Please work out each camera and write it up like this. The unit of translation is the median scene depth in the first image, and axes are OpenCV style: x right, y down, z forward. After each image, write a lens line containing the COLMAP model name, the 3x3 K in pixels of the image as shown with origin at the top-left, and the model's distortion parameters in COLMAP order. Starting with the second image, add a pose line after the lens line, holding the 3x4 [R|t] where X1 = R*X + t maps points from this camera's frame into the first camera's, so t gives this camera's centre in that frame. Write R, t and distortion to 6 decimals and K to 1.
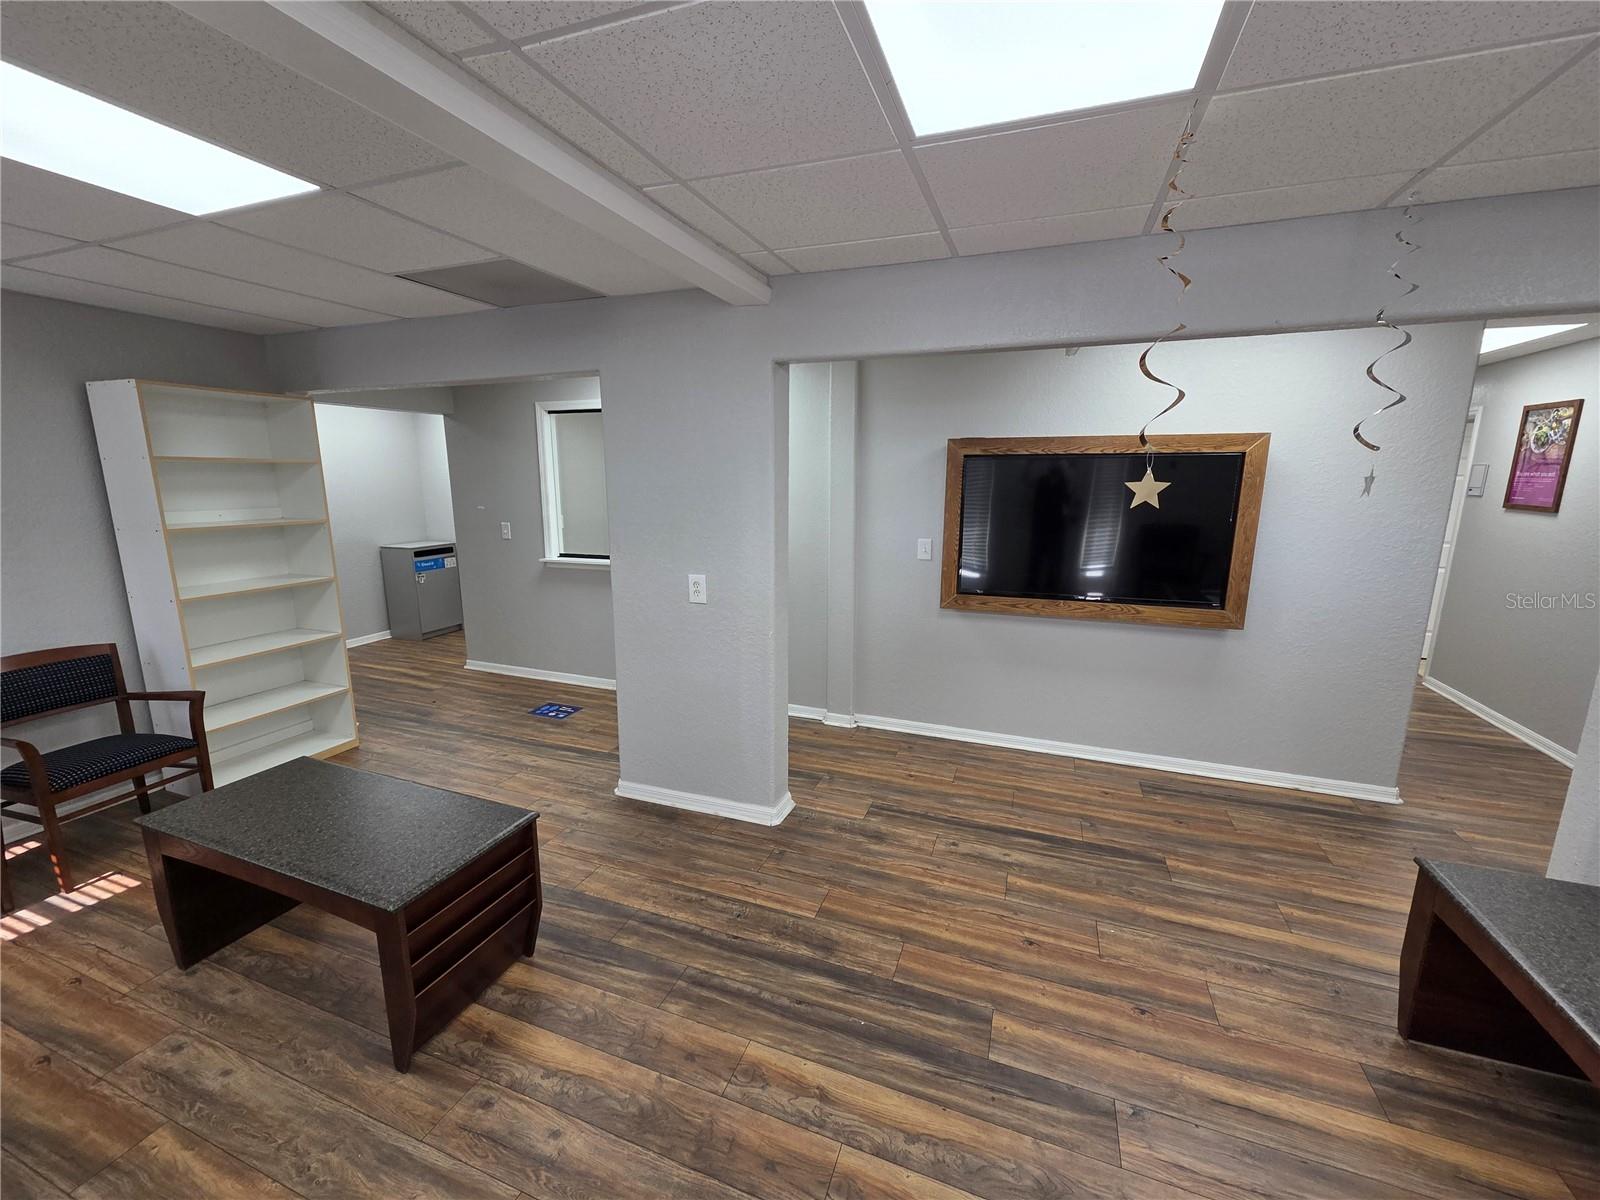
lens RADIAL K [[654.5, 0, 788.7], [0, 654.5, 602.1], [0, 0, 1]] dist [0.003752, 0.000077]
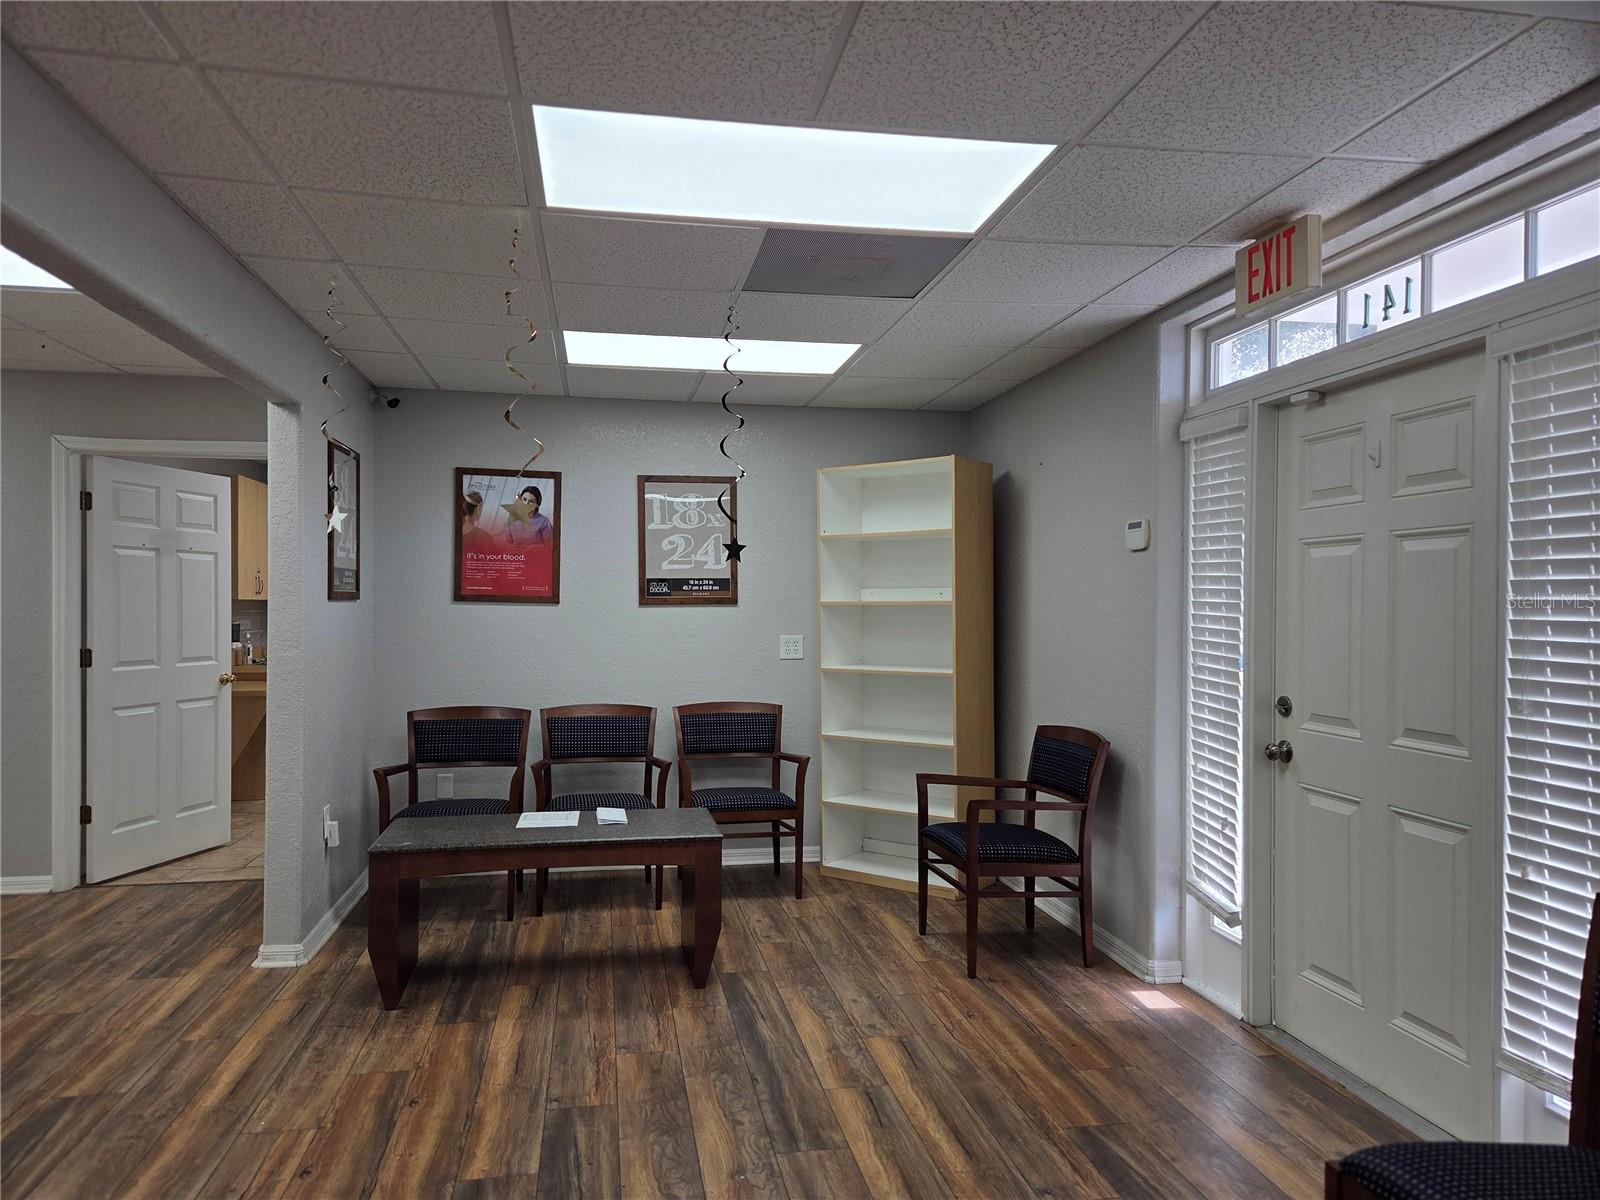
lens RADIAL K [[1064.0, 0, 792.6], [0, 1064.0, 605.8], [0, 0, 1]] dist [0.045957, -0.040330]
pose [[-0.525415, -0.005311, 0.850829, -0.698645], [0.159321, 0.981679, 0.104514, -0.070431], [-0.835796, 0.190468, -0.514943, 0.883110]]
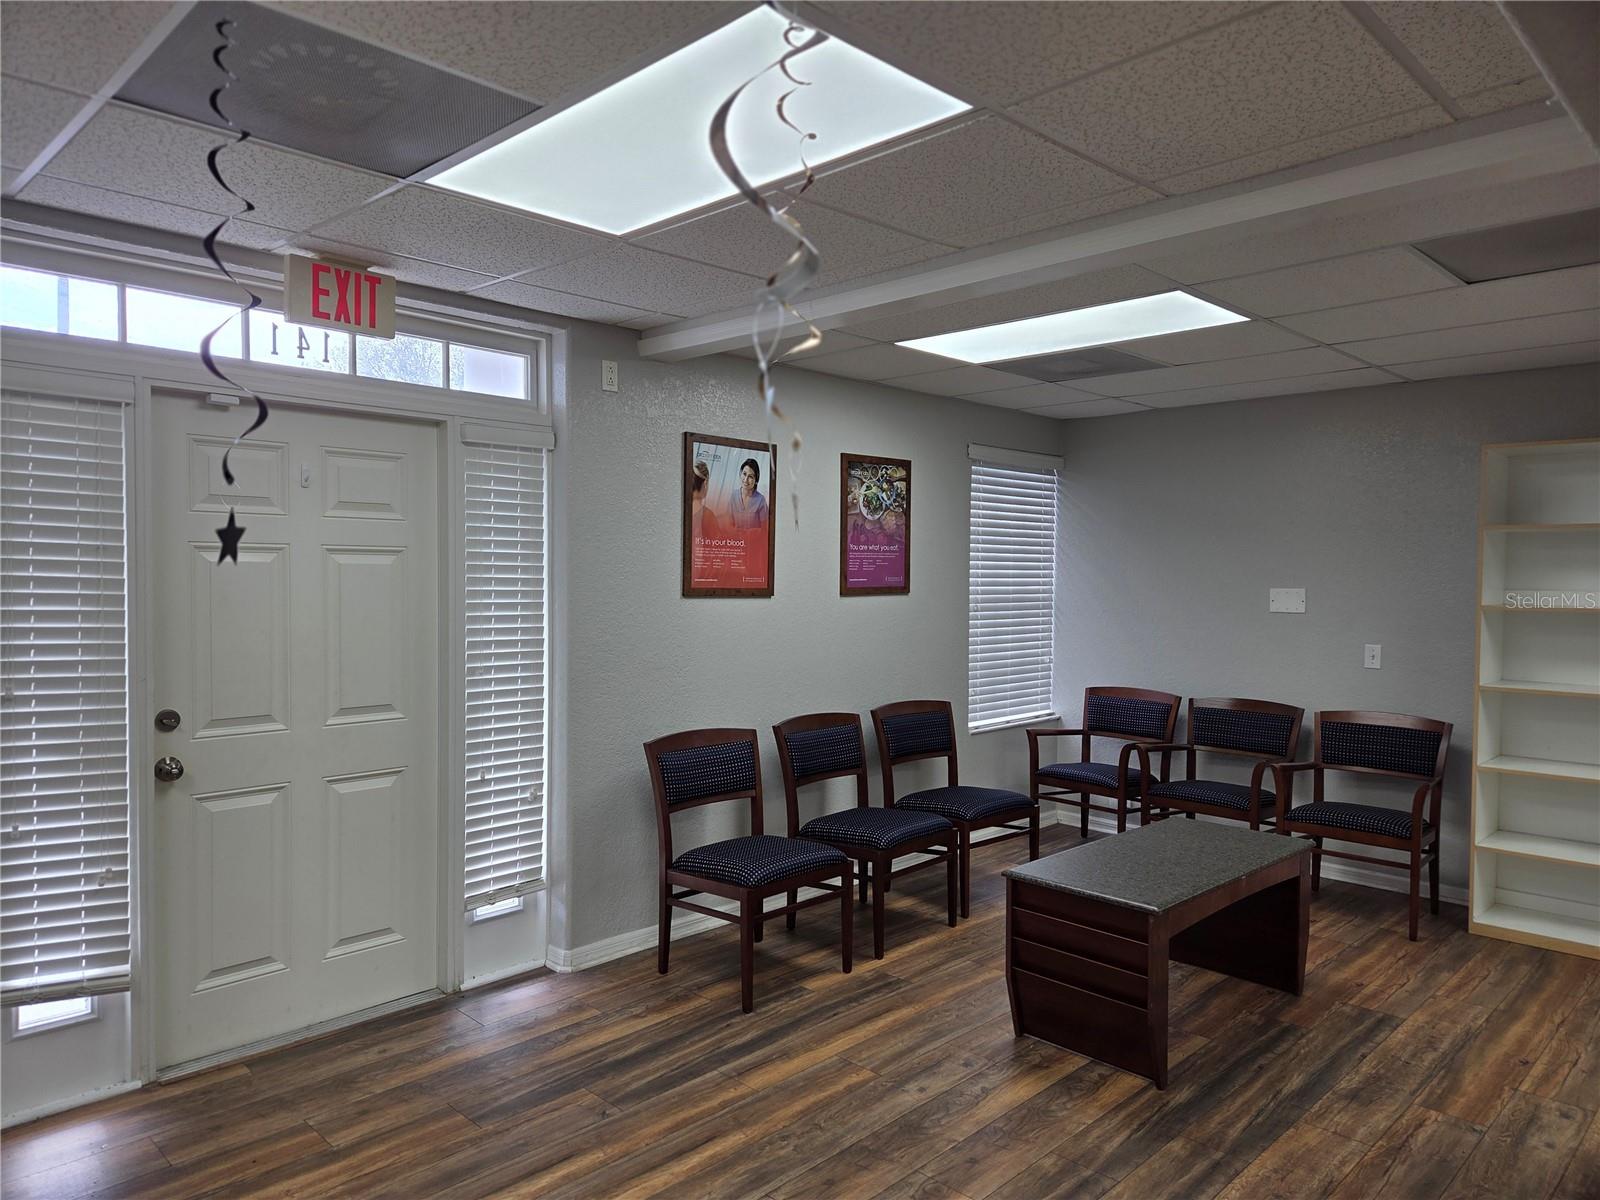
lens RADIAL K [[1064.0, 0, 798.8], [0, 1064.0, 607.7], [0, 0, 1]] dist [0.045957, -0.040330]
pose [[-0.403789, 0.021944, -0.914589, 0.909887], [-0.182554, 0.977674, 0.104055, -0.106253], [0.896453, 0.208978, -0.390769, 0.879048]]
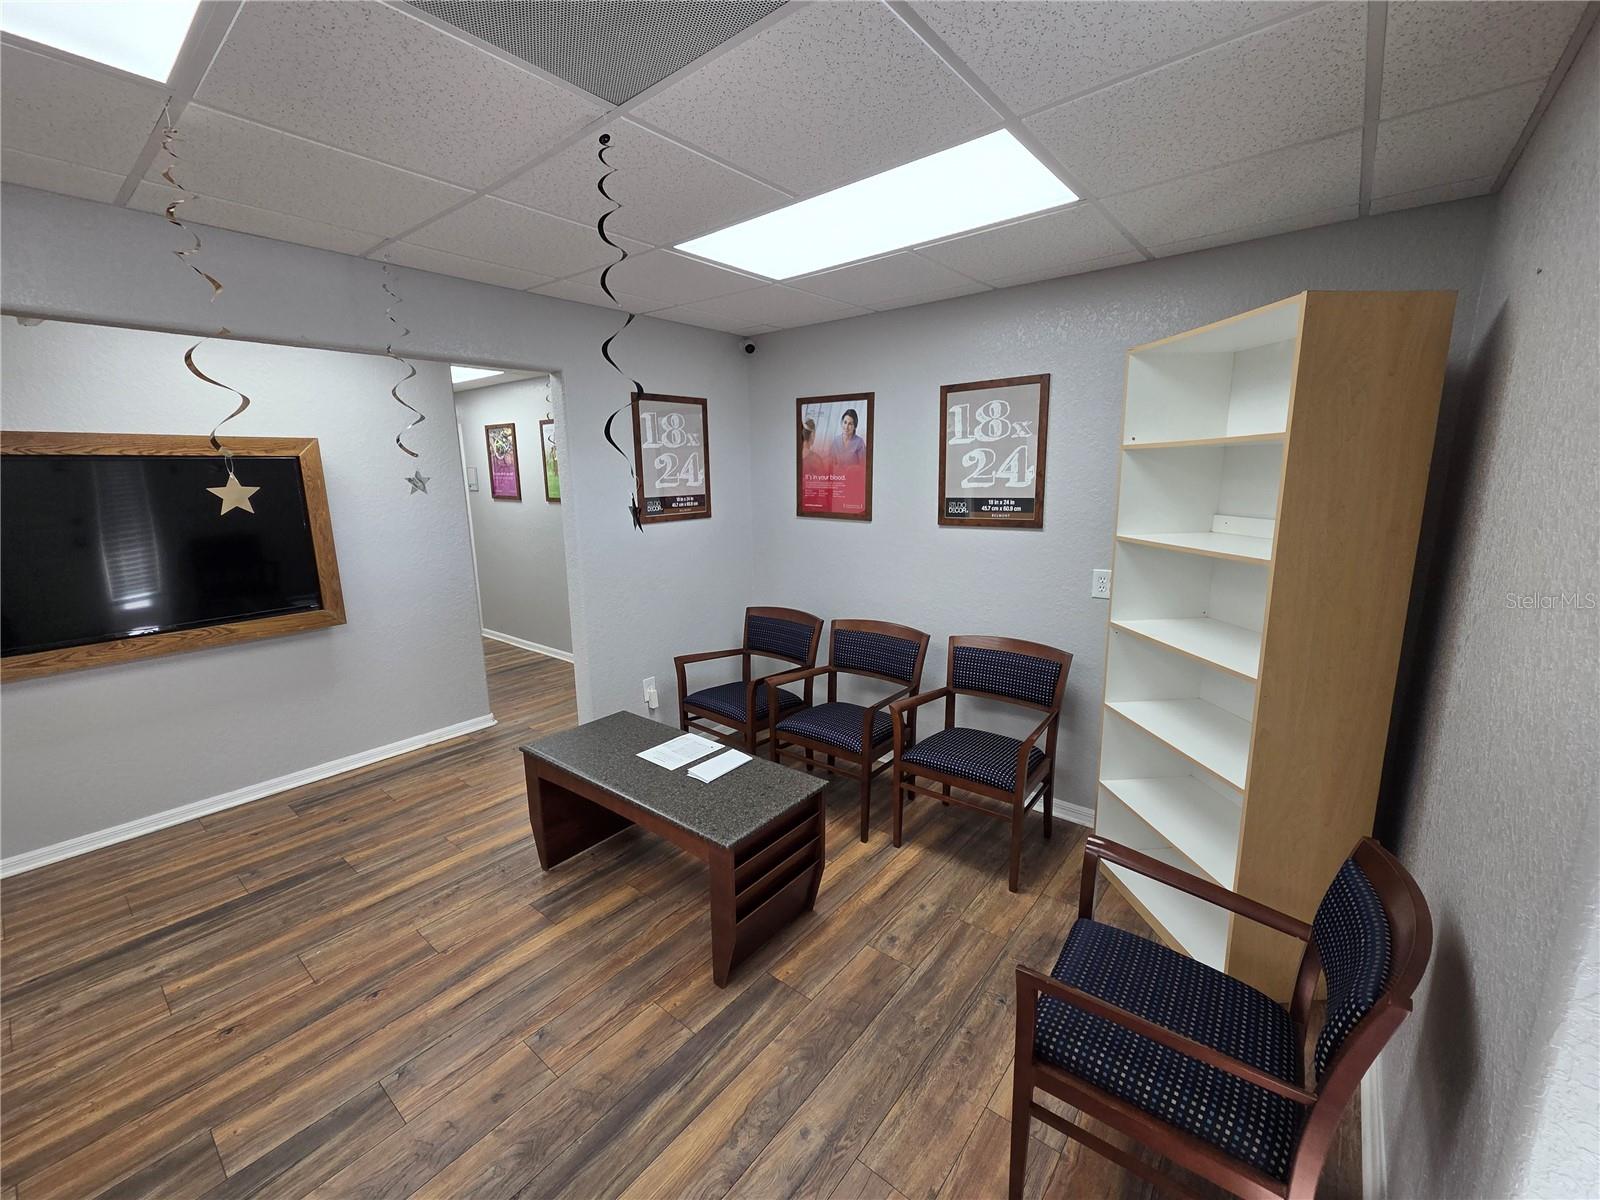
lens RADIAL K [[654.5, 0, 787.3], [0, 654.5, 600.2], [0, 0, 1]] dist [0.003752, 0.000077]
pose [[0.315566, -0.194030, 0.928855, -0.073047], [0.200973, 0.970331, 0.134416, 0.007555], [-0.927377, 0.144258, 0.345198, -0.040164]]
